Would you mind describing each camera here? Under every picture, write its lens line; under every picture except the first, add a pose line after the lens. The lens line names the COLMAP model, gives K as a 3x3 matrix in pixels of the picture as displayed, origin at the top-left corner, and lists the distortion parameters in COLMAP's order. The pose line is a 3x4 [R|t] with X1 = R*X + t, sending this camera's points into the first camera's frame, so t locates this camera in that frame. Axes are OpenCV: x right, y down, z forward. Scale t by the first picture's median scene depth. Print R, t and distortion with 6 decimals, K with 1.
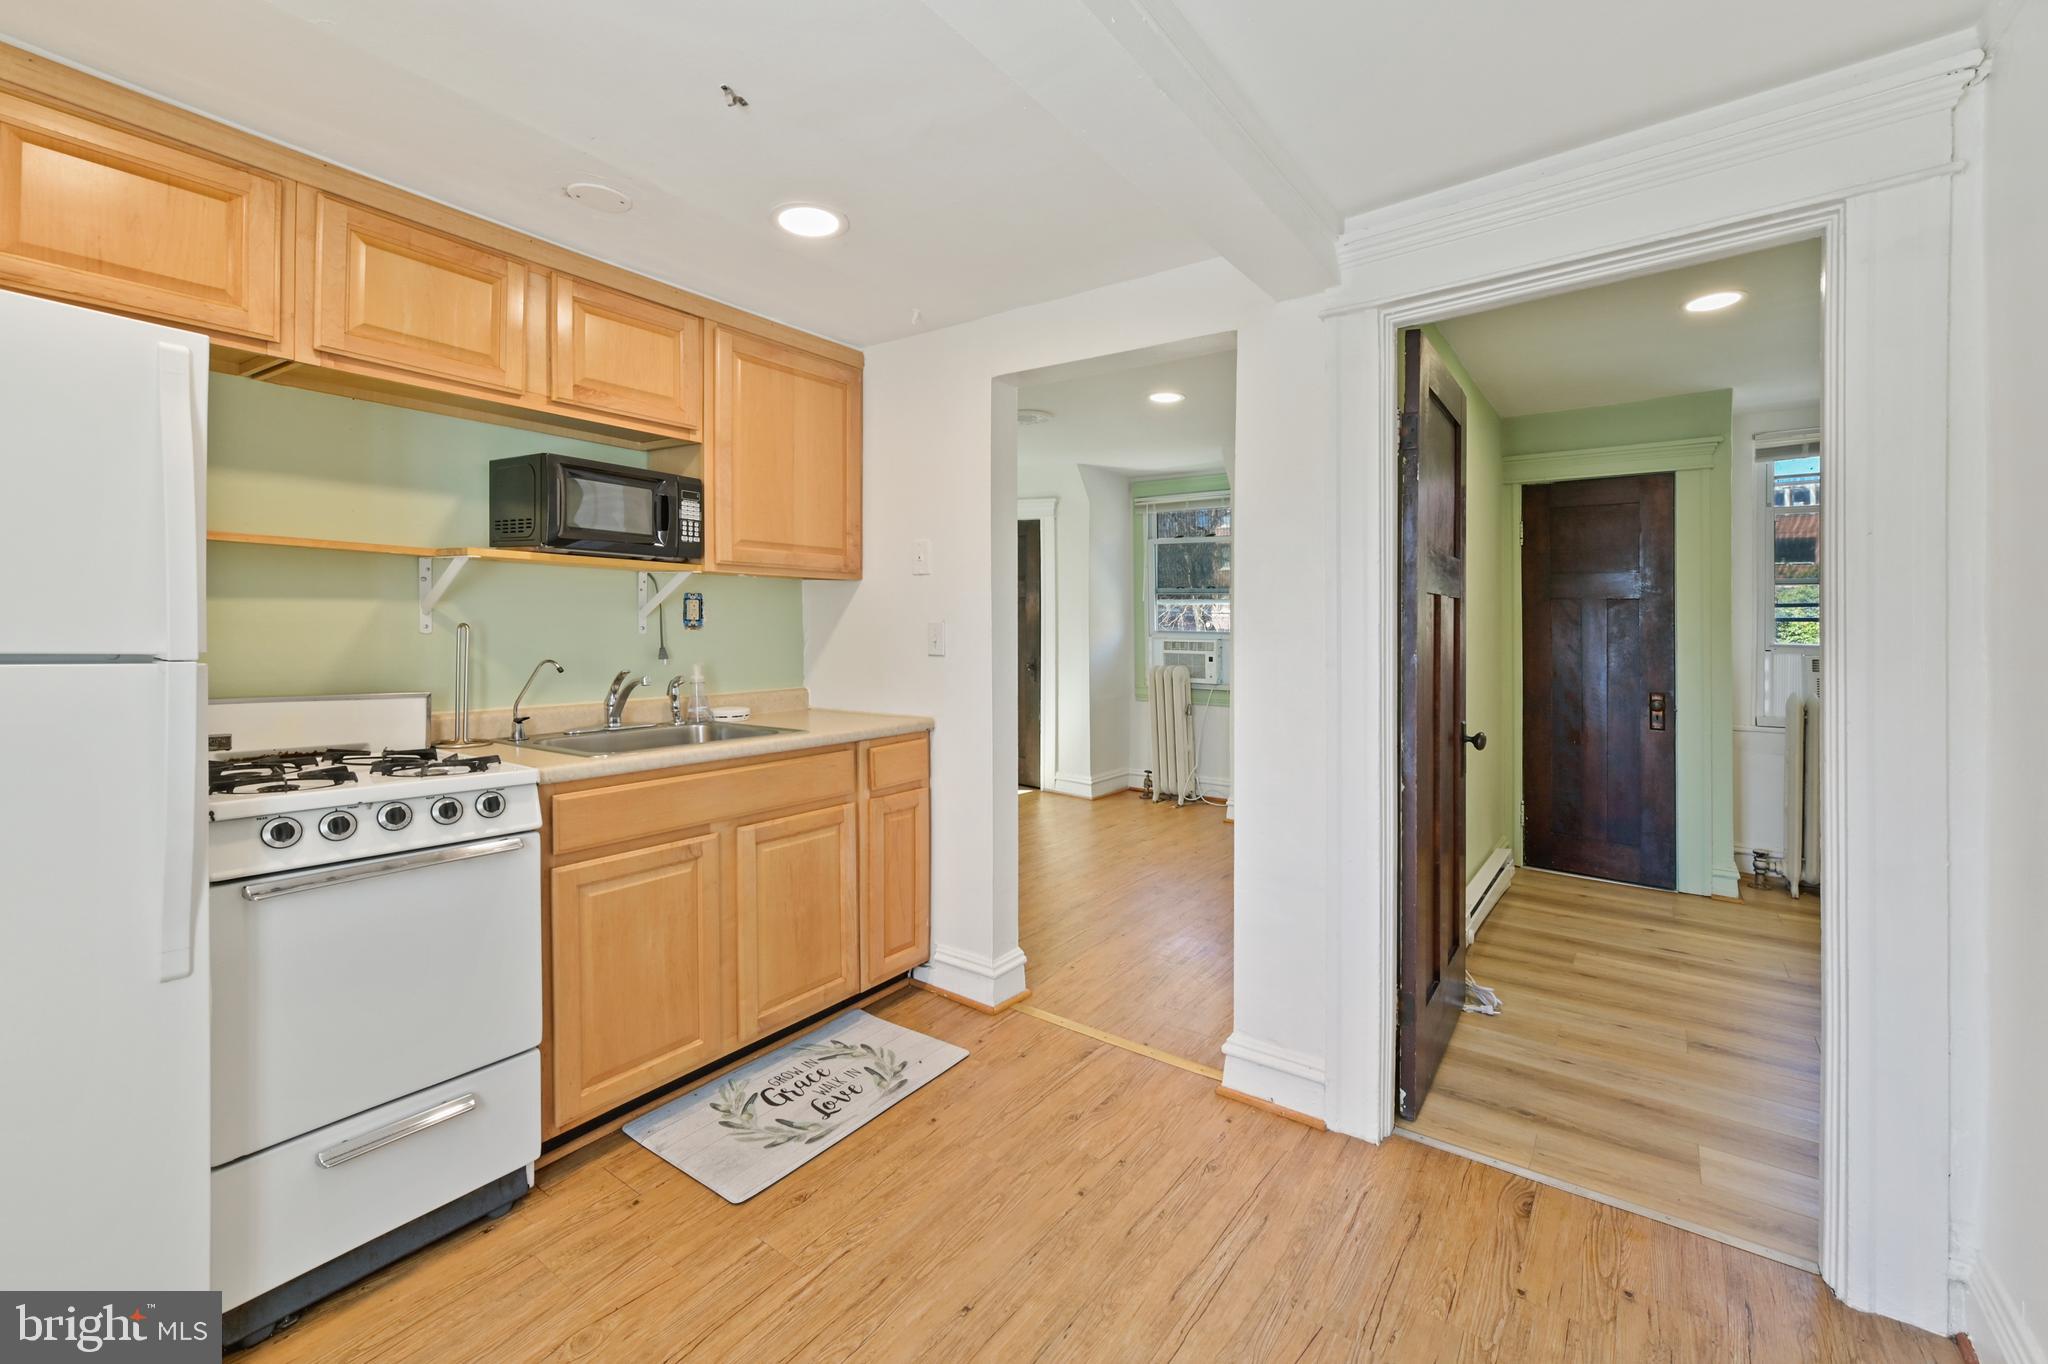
lens RADIAL K [[805.8, 0, 1022.9], [0, 805.8, 634.2], [0, 0, 1]] dist [0.000005, -0.000003]
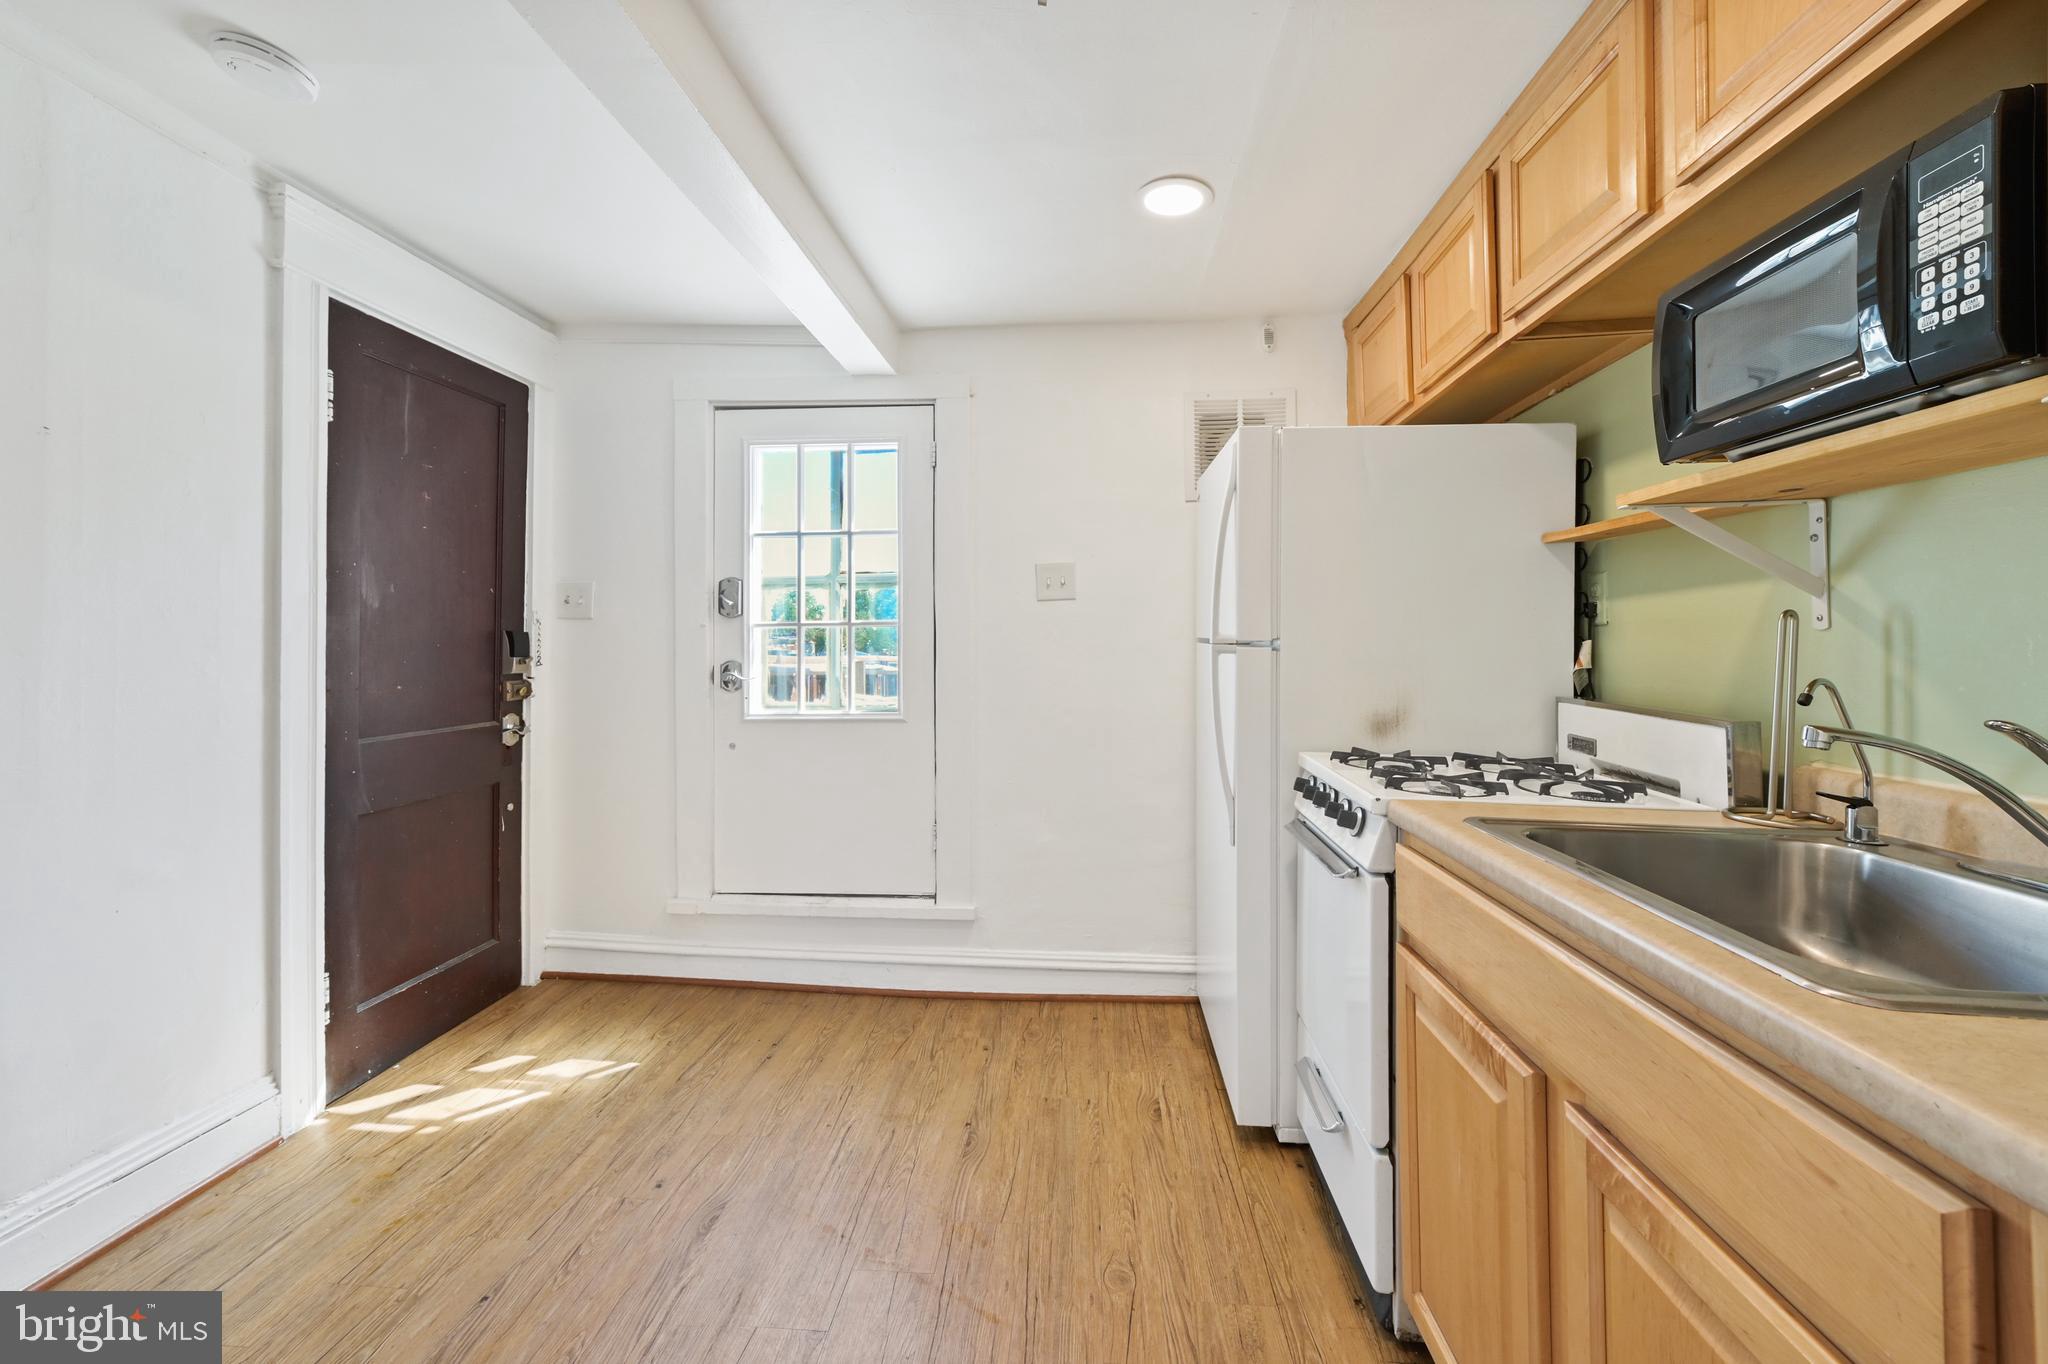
lens RADIAL K [[747.6, 0, 1024.0], [0, 747.6, 682.0], [0, 0, 1]] dist [0.000112, 0.000018]
pose [[-0.849958, 0.024848, -0.526264, 0.065365], [-0.000841, 0.998822, 0.048518, 0.013056], [0.526849, 0.041681, -0.848936, 1.388777]]
